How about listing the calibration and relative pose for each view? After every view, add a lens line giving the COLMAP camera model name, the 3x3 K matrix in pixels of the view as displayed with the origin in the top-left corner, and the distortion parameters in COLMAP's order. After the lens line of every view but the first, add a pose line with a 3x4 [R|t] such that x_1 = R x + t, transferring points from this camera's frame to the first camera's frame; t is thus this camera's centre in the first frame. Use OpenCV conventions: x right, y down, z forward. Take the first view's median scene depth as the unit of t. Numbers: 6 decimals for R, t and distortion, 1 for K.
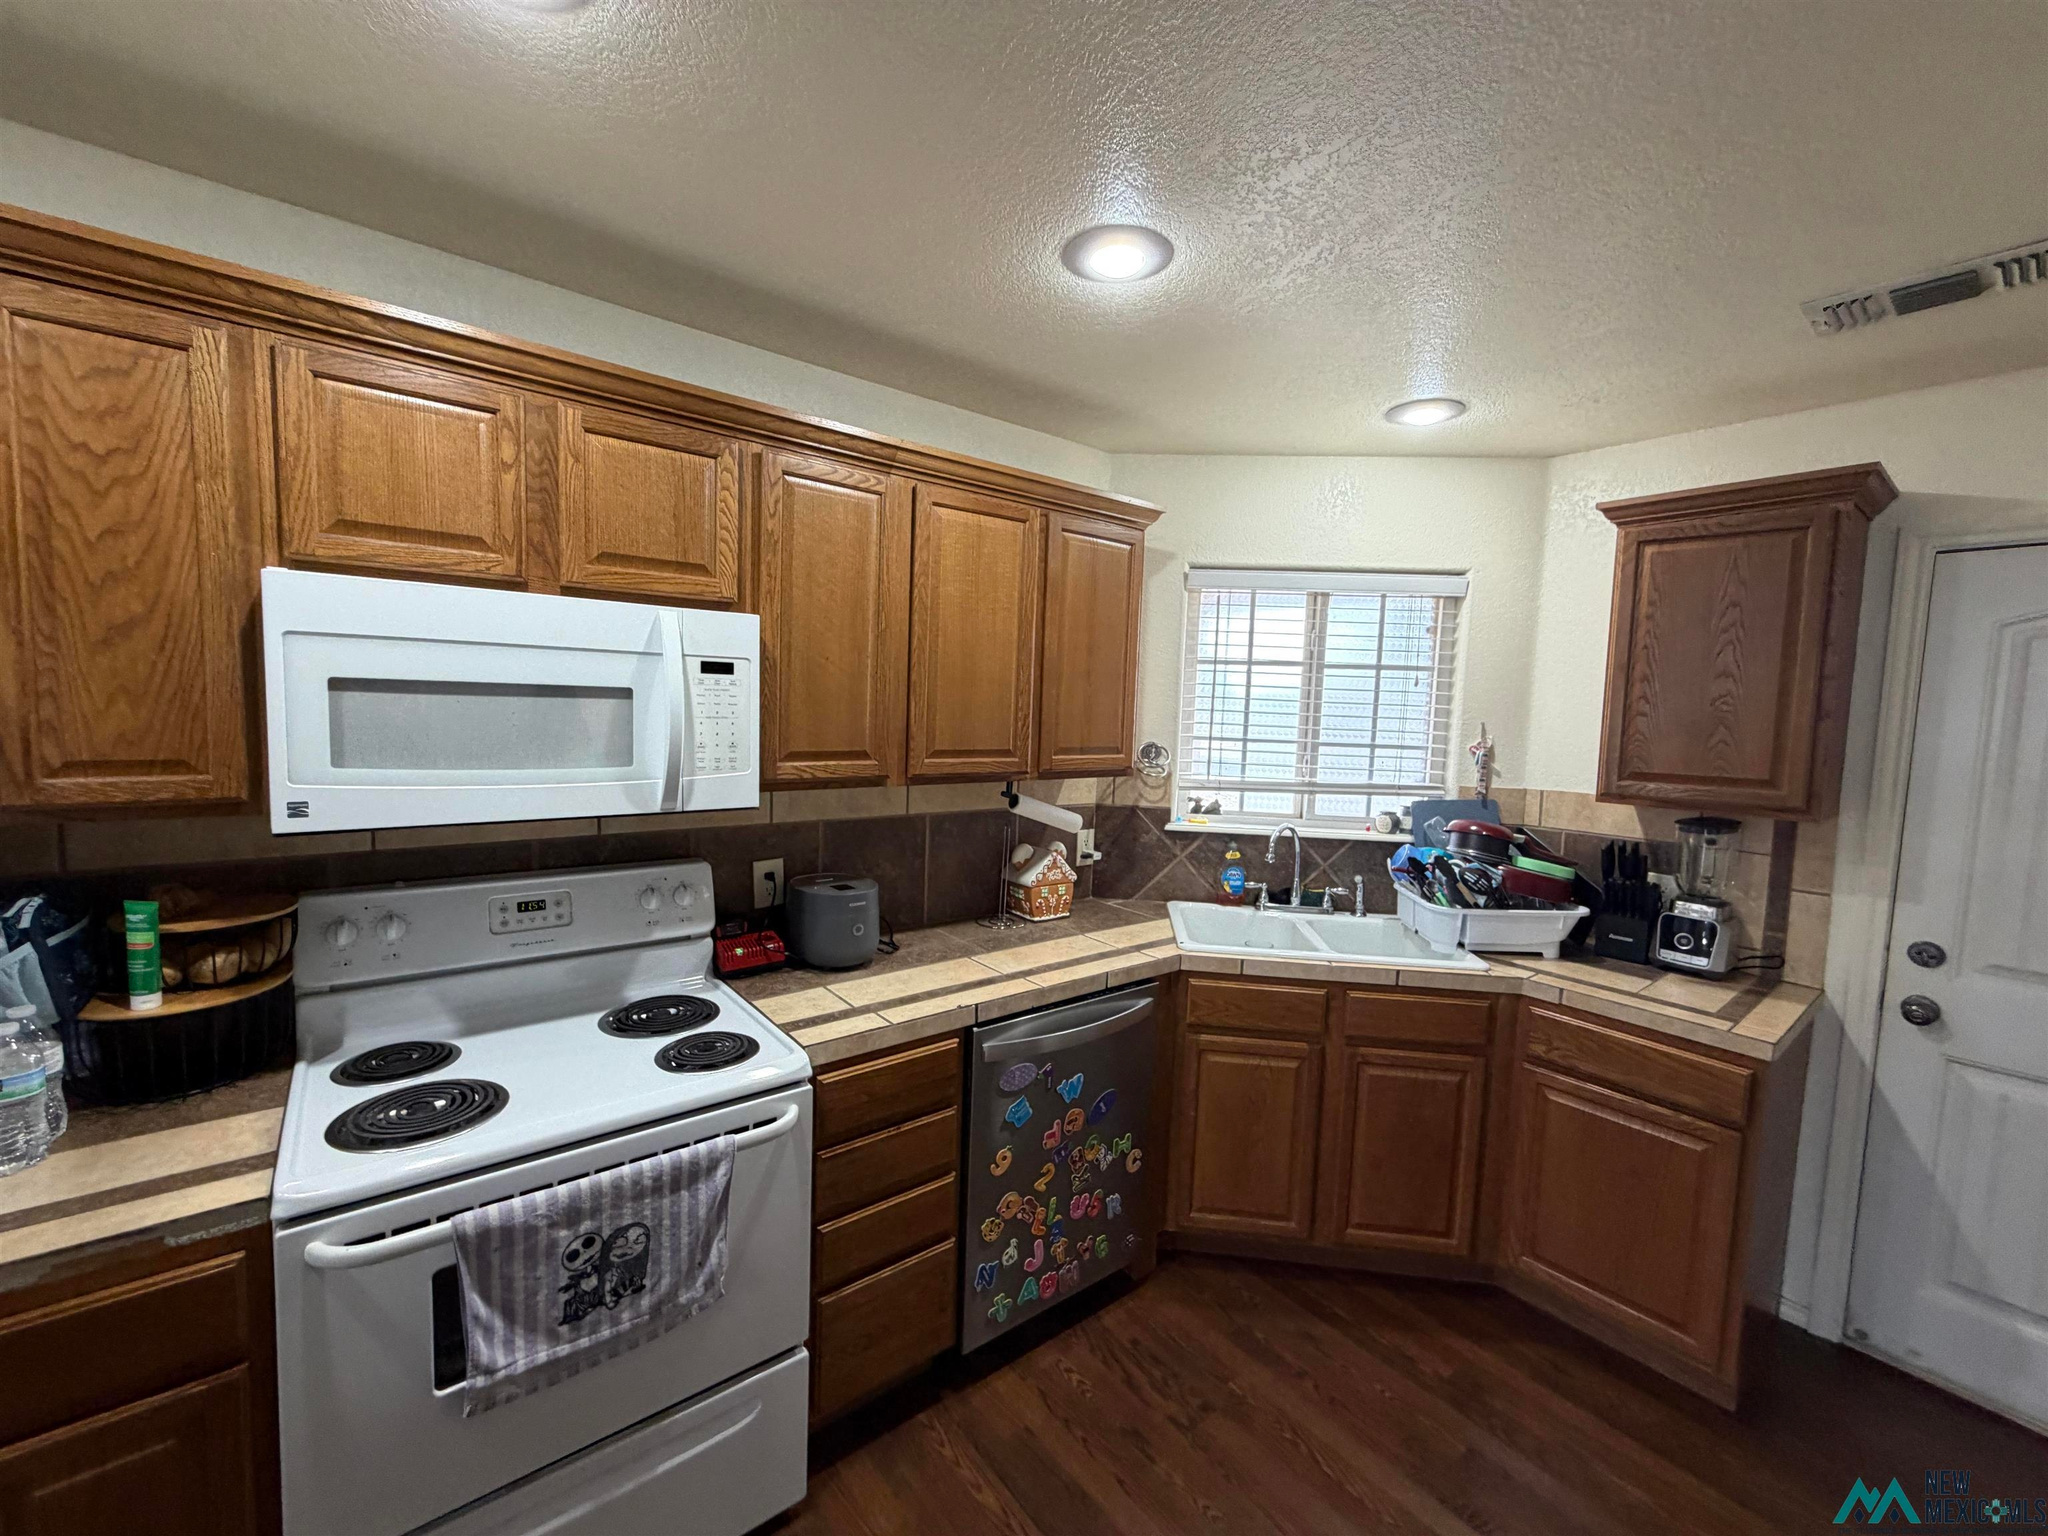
lens RADIAL K [[814.2, 0, 1015.4], [0, 814.2, 769.7], [0, 0, 1]] dist [0.000811, -0.000070]
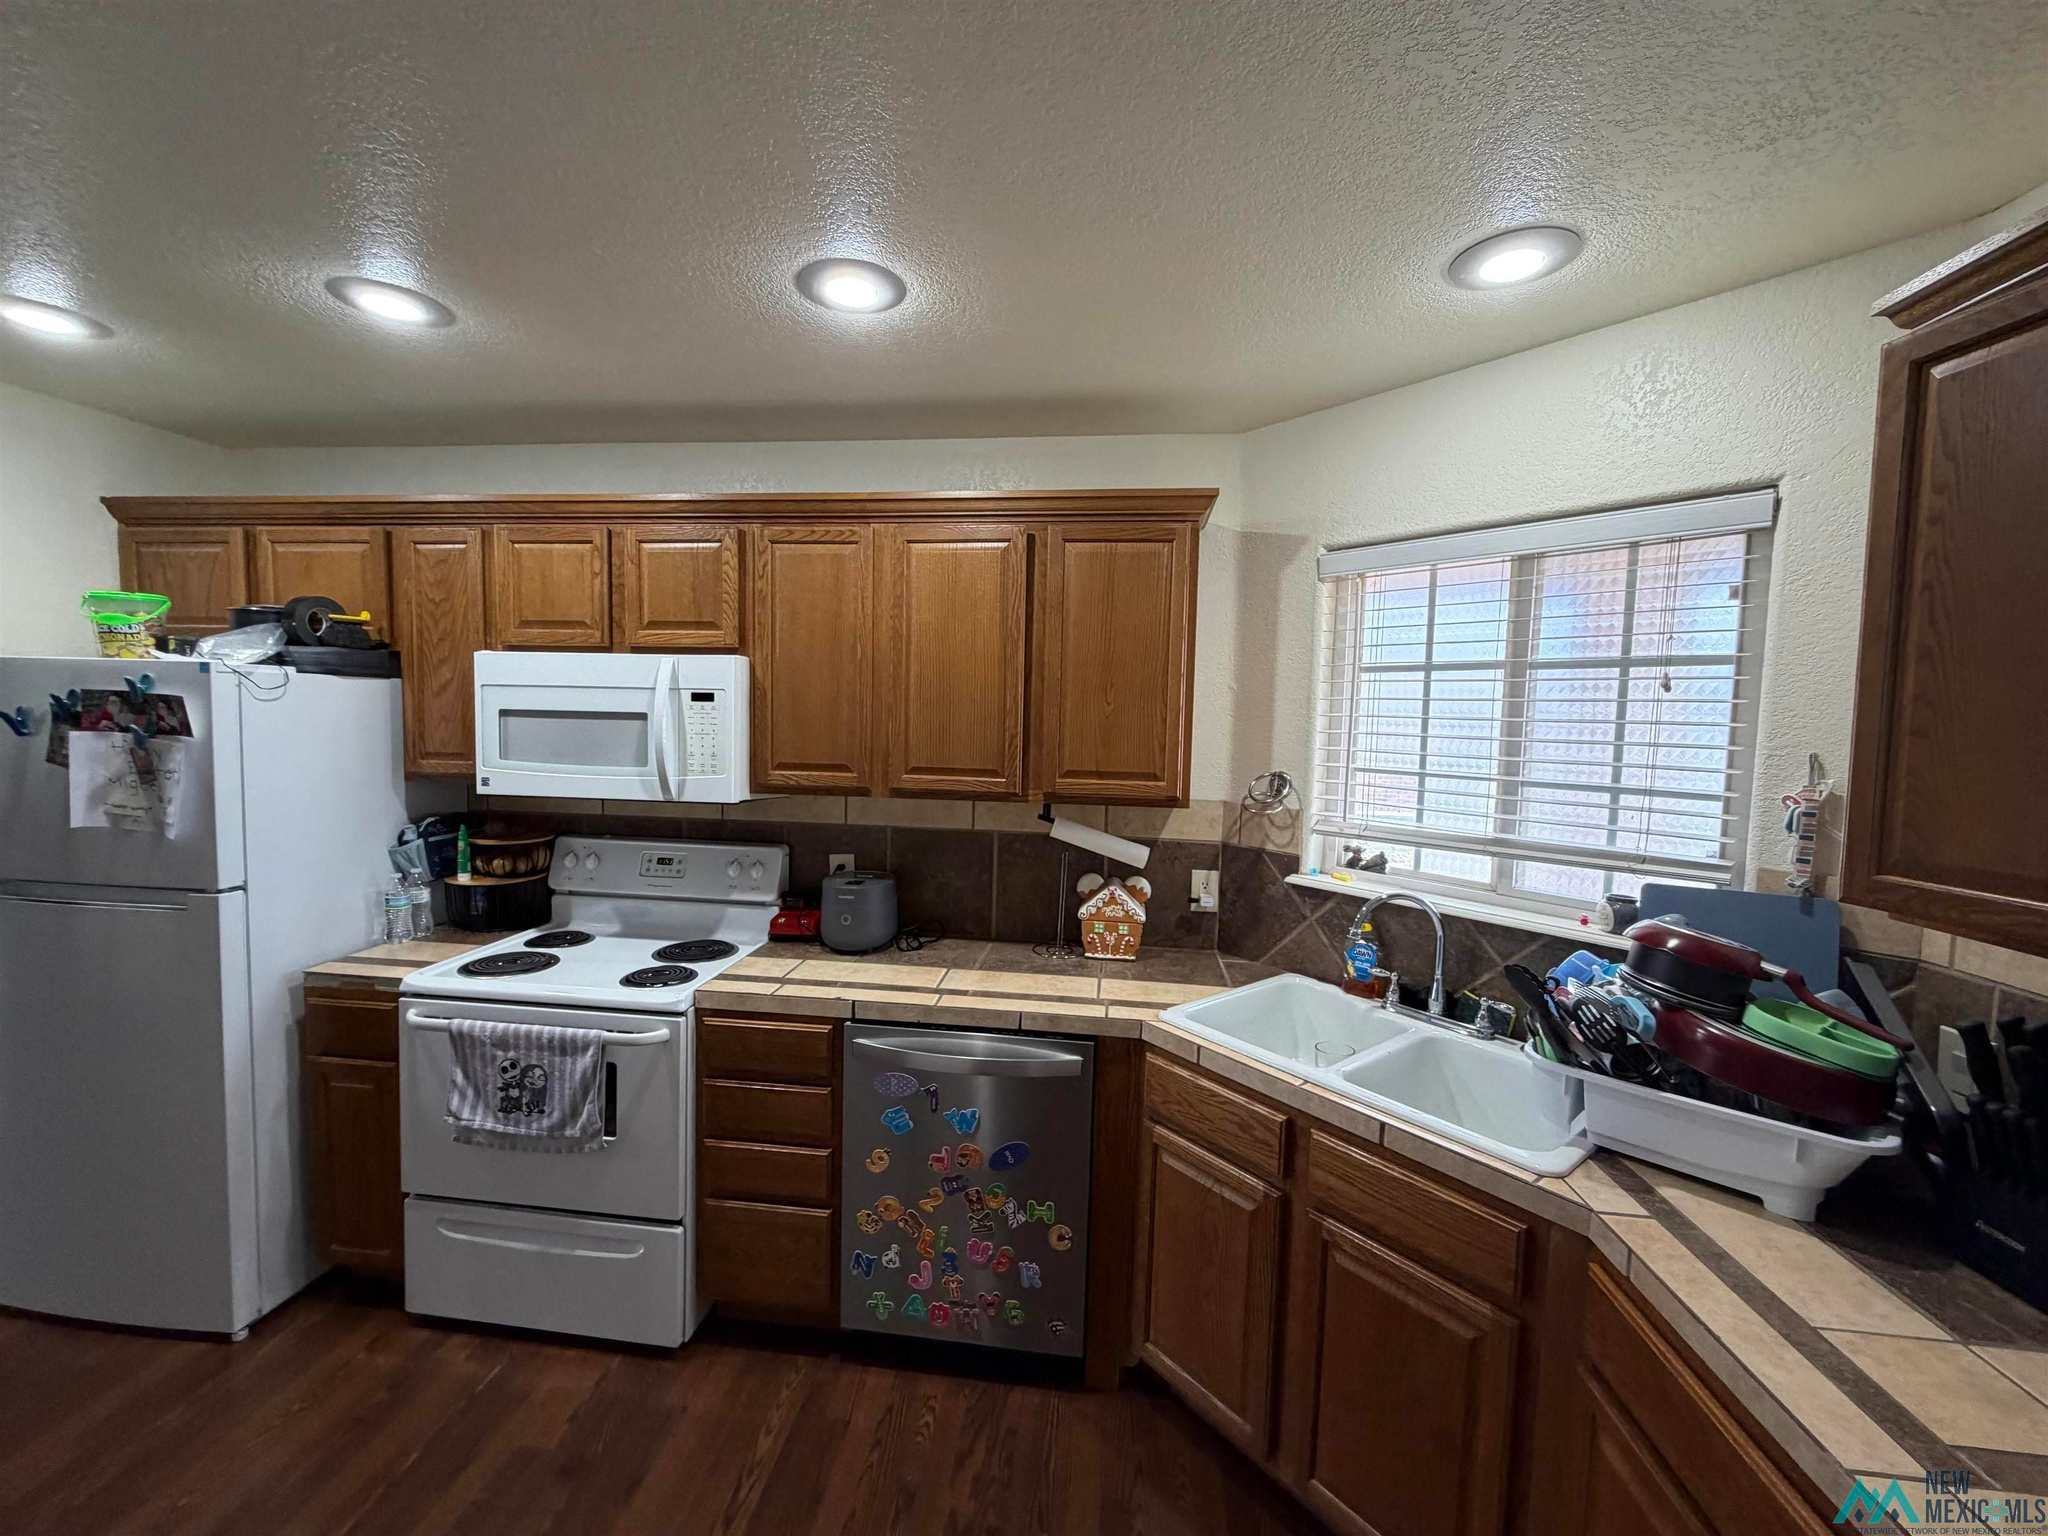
lens RADIAL K [[814.2, 0, 1015.4], [0, 814.2, 769.7], [0, 0, 1]] dist [0.000811, -0.000070]
pose [[0.708067, 0.030783, -0.705474, 0.793315], [-0.058014, 0.998208, -0.014671, -0.012577], [0.703759, 0.051316, 0.708583, 0.344837]]
